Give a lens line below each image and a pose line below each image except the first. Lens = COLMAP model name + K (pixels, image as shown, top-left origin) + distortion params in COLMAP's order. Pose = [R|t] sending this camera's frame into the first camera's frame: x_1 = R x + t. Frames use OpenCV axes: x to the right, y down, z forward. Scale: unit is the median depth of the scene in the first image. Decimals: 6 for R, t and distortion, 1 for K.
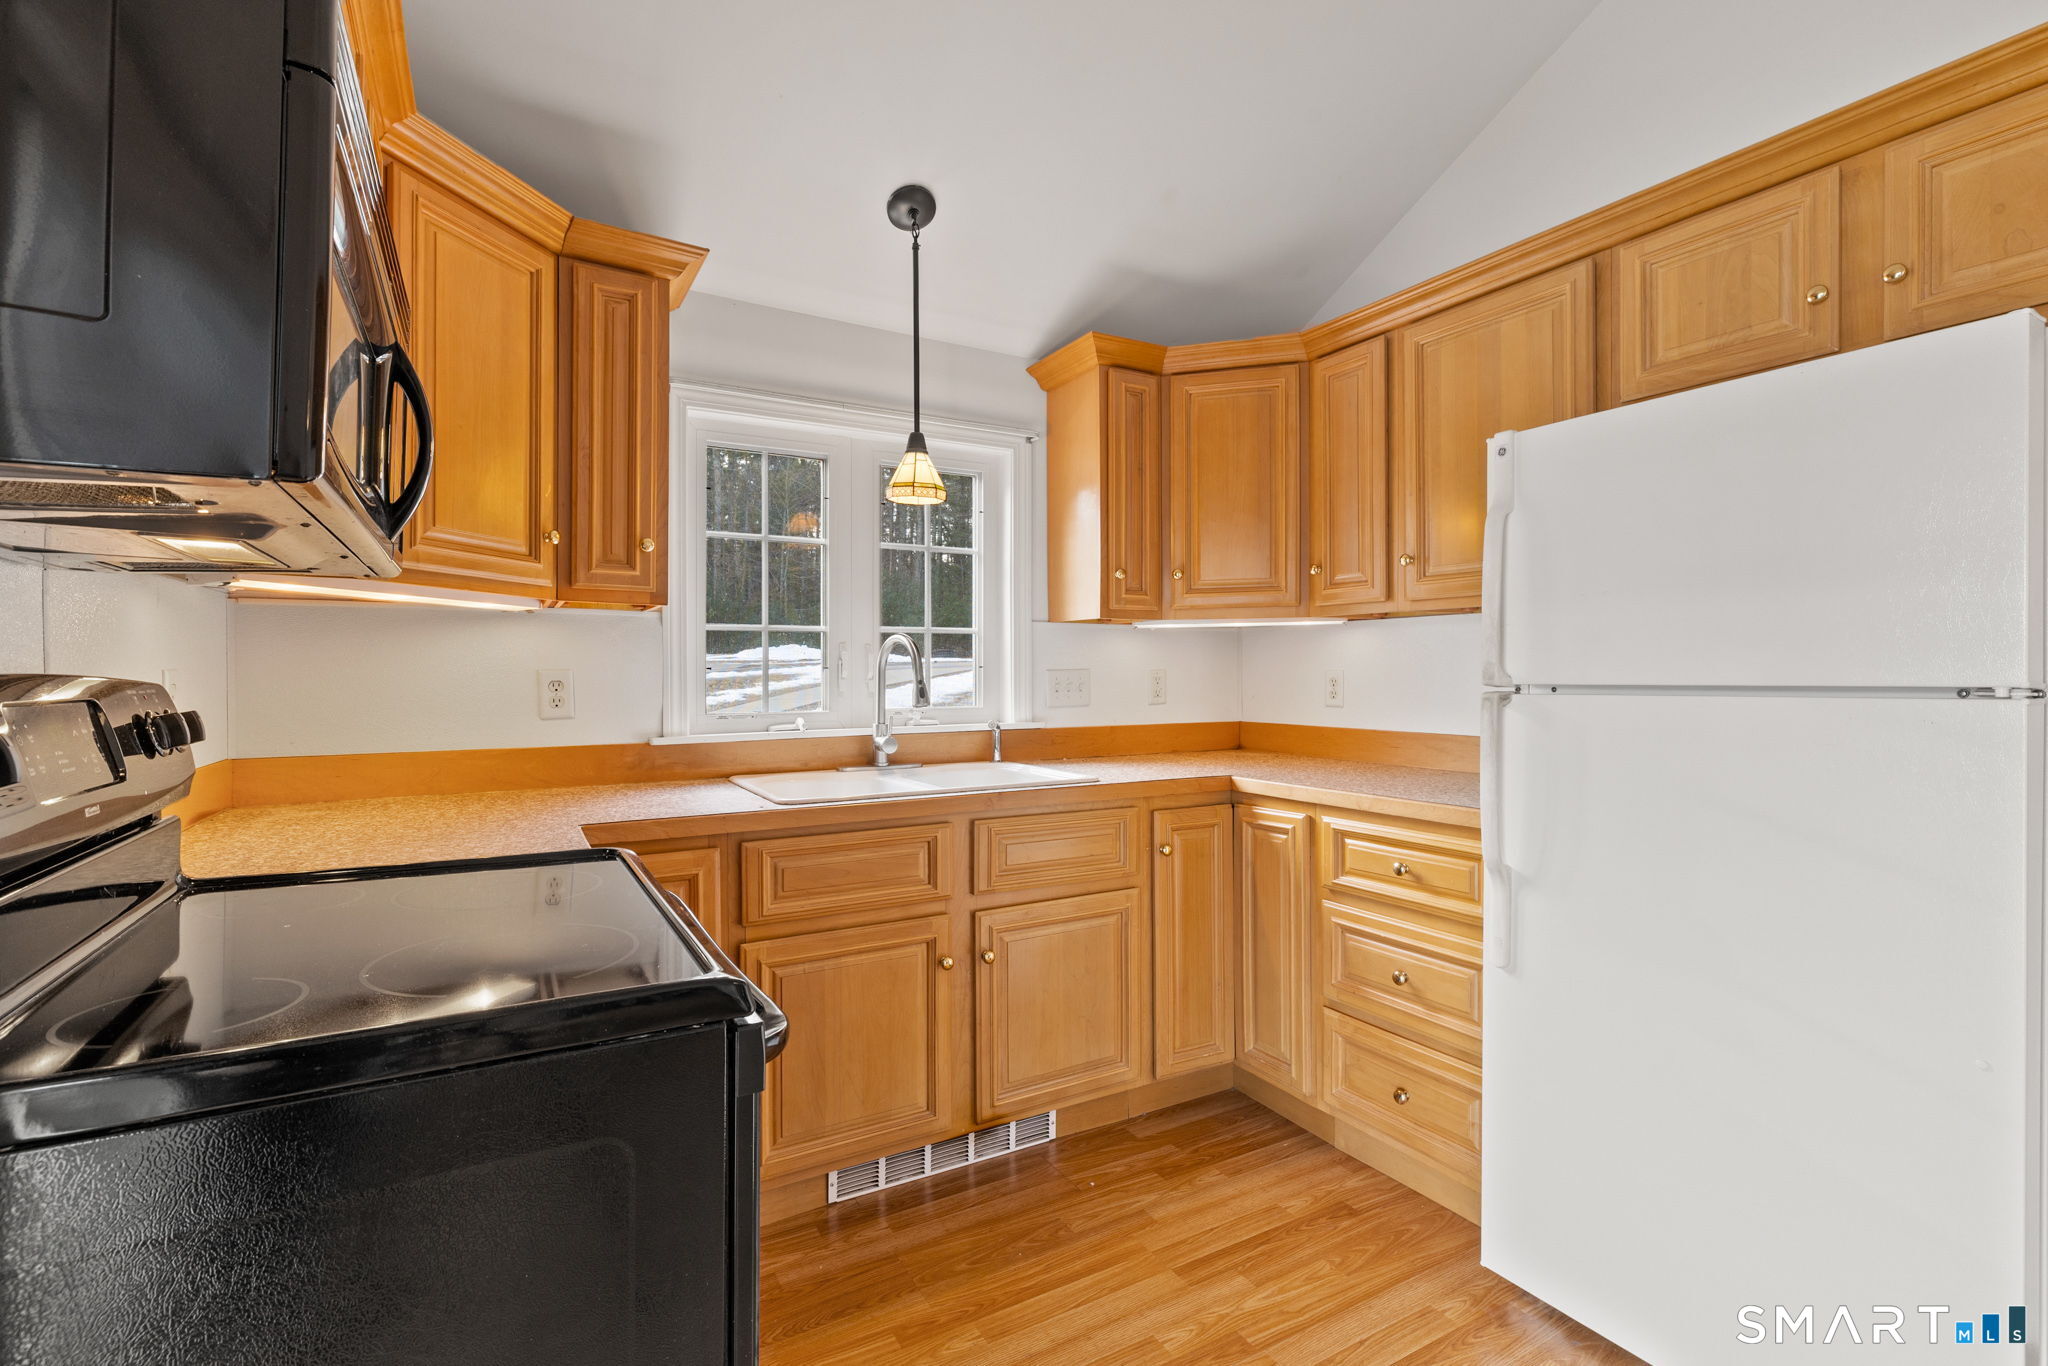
lens RADIAL K [[888.5, 0, 1022.8], [0, 888.5, 673.2], [0, 0, 1]] dist [0.001372, 0.000639]
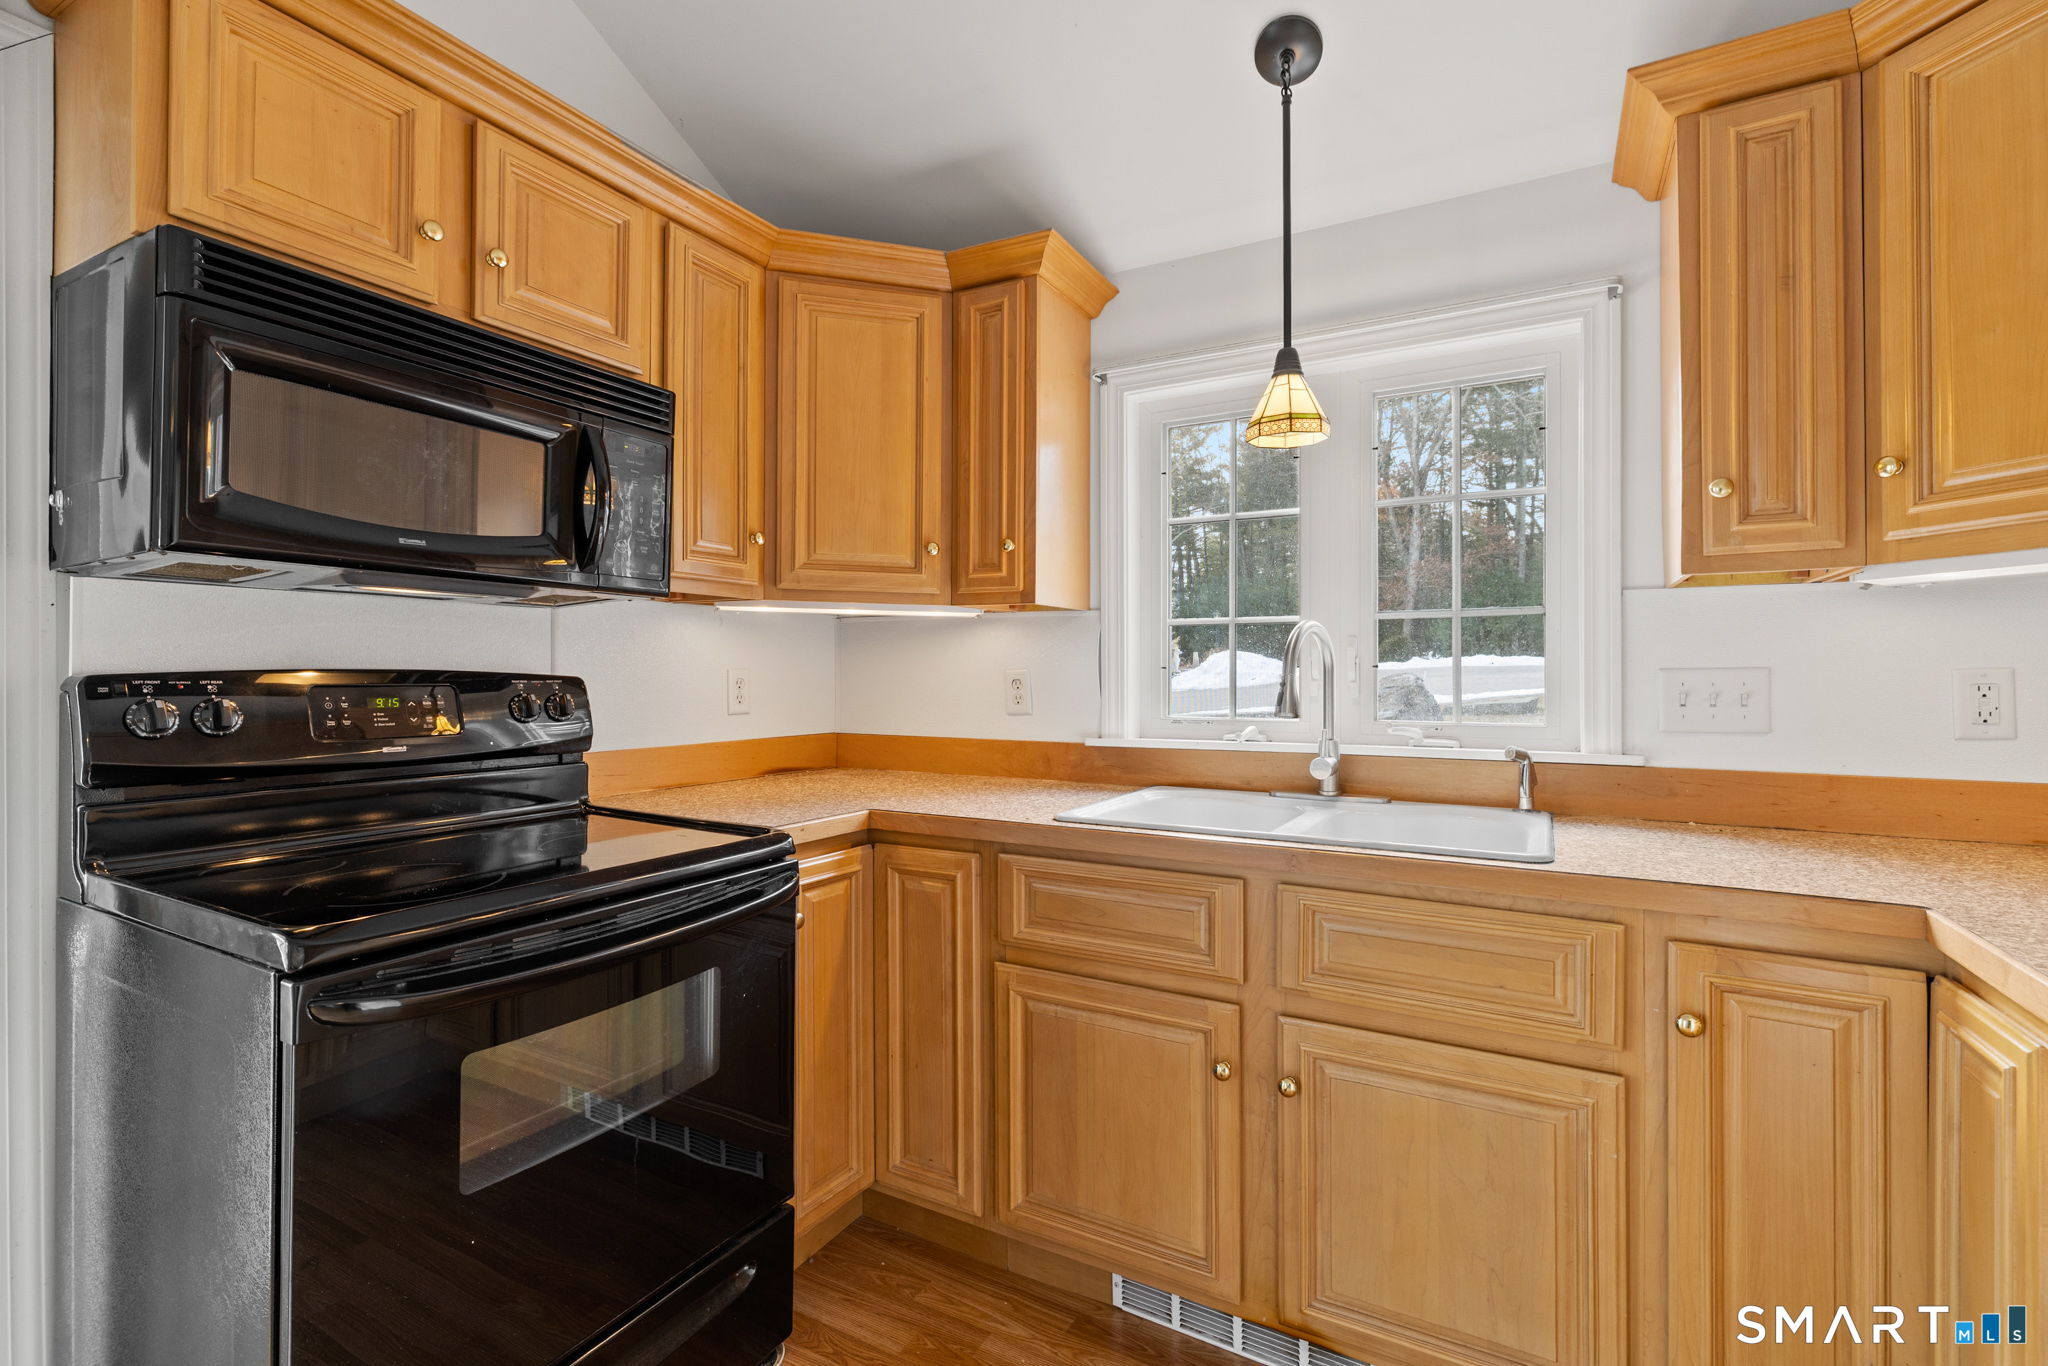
lens RADIAL K [[888.5, 0, 1022.8], [0, 888.5, 673.2], [0, 0, 1]] dist [0.001372, 0.000639]
pose [[0.538654, -0.000299, -0.842527, 0.383075], [-0.005264, 0.999979, -0.003720, 0.004373], [0.842511, 0.006439, 0.538641, 0.410151]]
